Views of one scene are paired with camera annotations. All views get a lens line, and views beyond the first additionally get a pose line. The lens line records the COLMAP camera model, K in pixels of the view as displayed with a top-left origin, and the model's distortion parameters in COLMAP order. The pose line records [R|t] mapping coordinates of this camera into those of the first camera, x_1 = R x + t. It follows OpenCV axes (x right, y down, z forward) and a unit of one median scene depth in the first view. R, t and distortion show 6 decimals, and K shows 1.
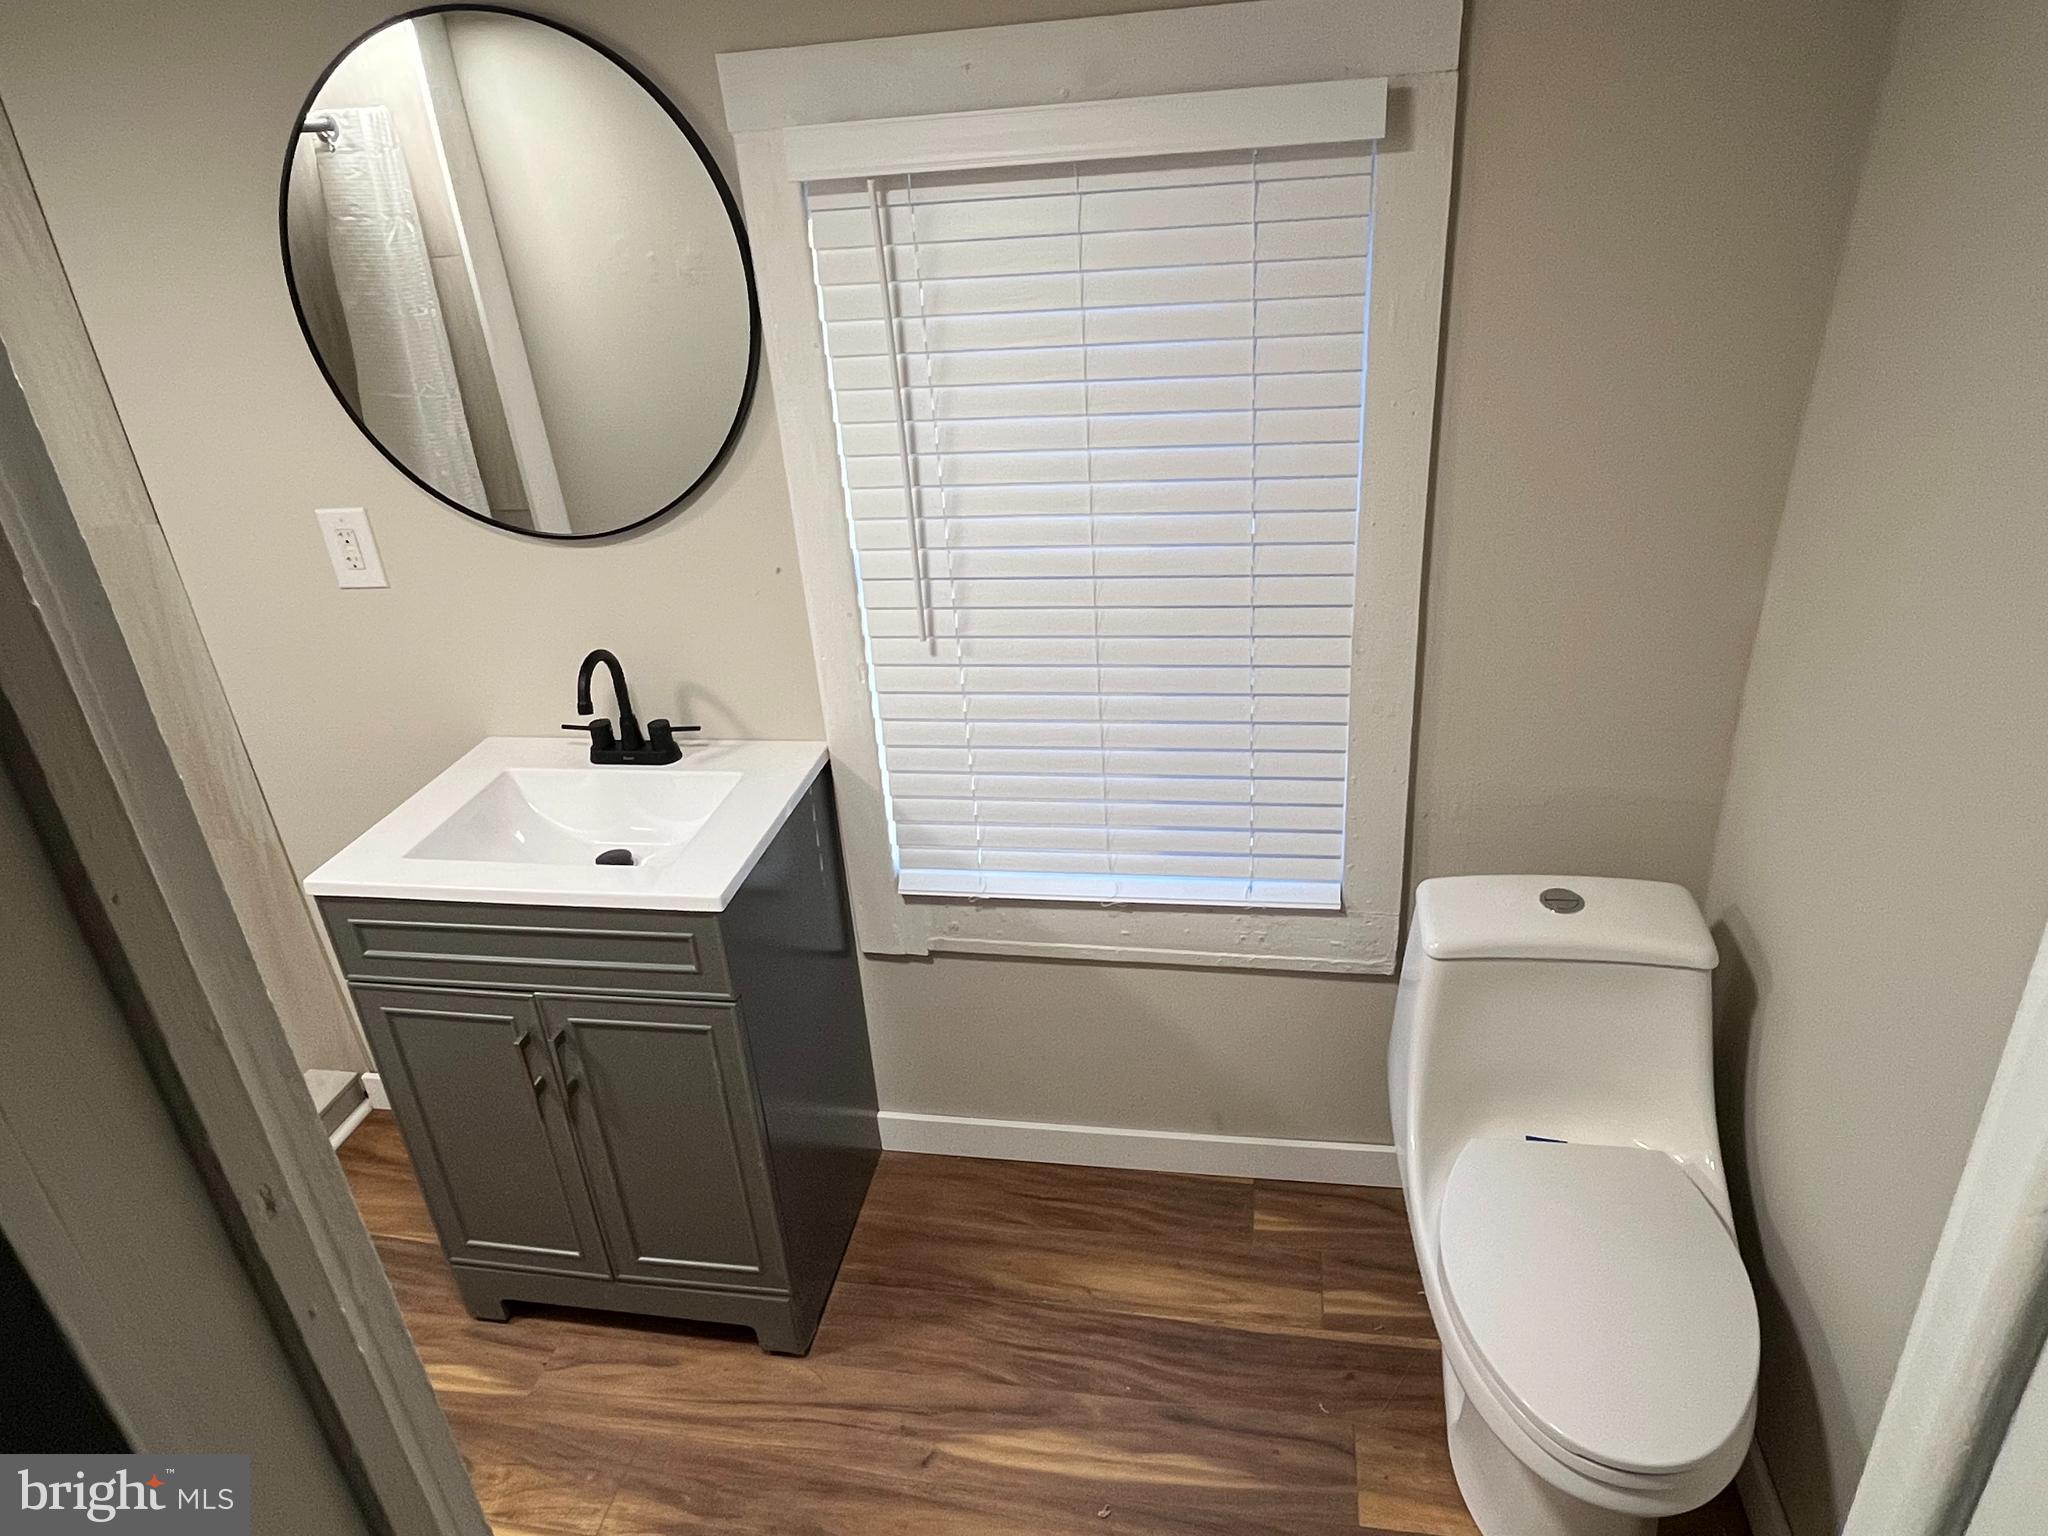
lens RADIAL K [[1248.2, 0, 1031.2], [0, 1248.2, 736.0], [0, 0, 1]] dist [0.001827, 0.002034]
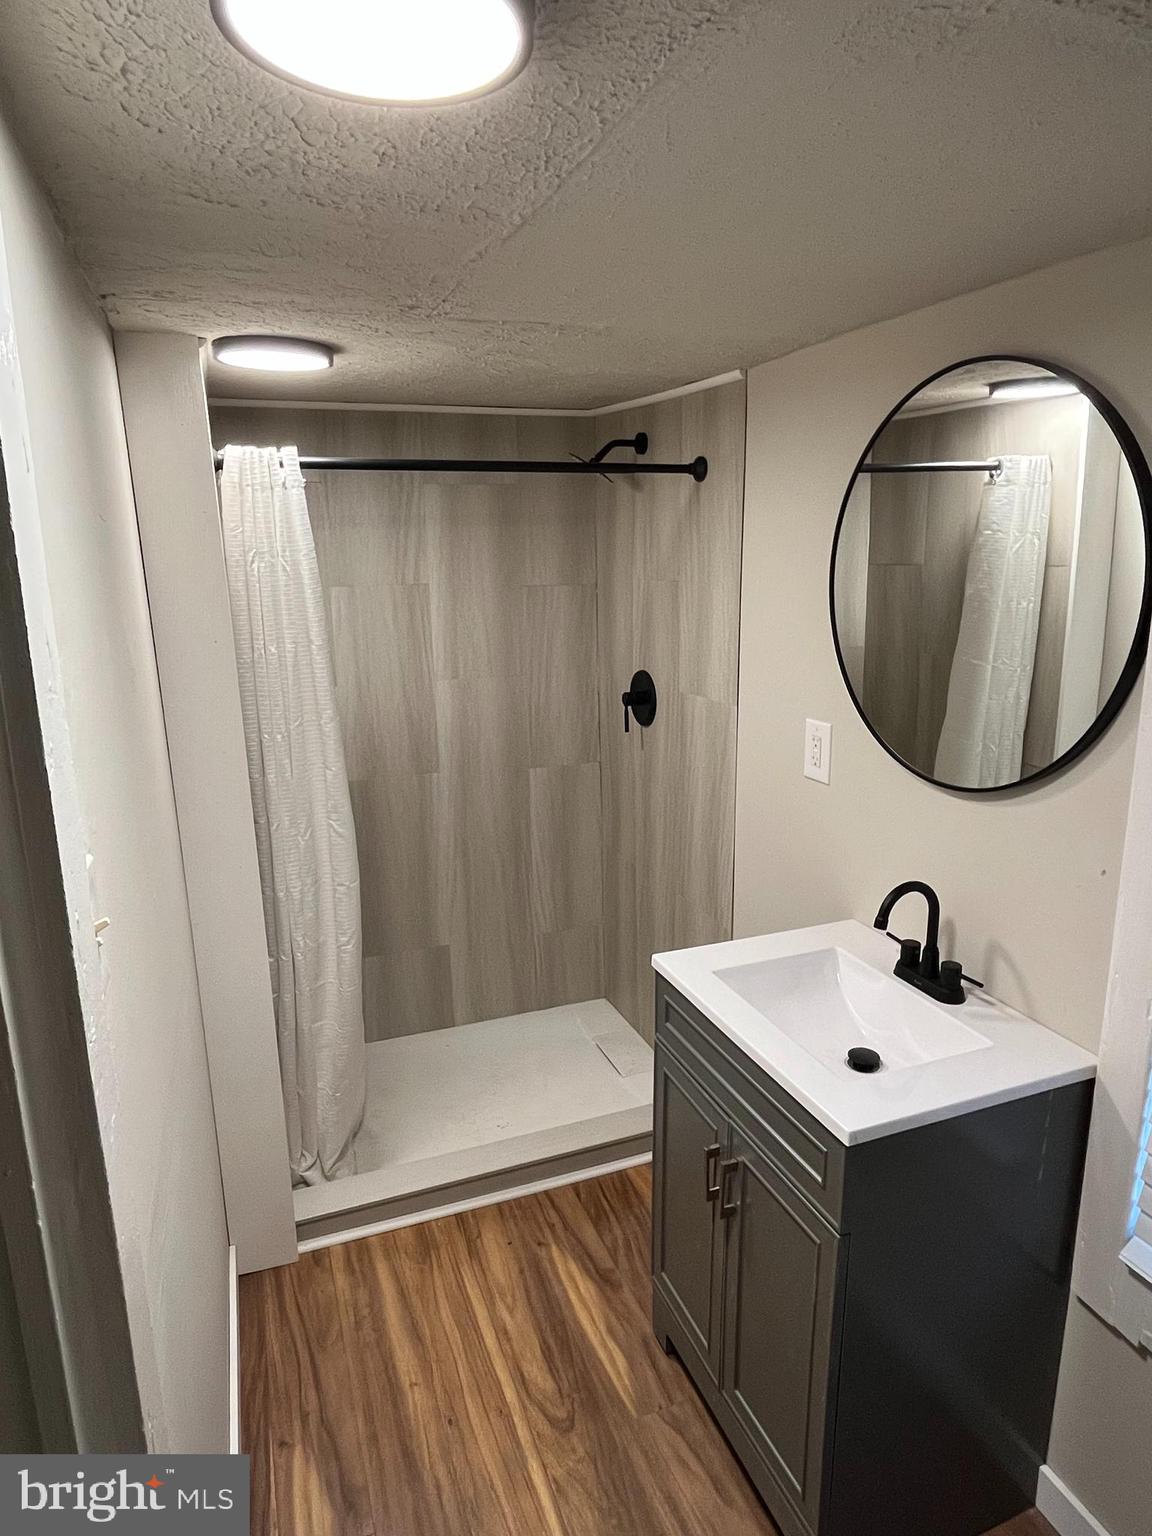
lens RADIAL K [[936.1, 0, 576.0], [0, 936.1, 768.0], [0, 0, 1]] dist [0.001827, 0.002034]
pose [[0.521297, 0.253492, -0.814856, 0.149769], [-0.385002, 0.922026, 0.040530, -0.074243], [0.761592, 0.292593, 0.578245, 0.224810]]
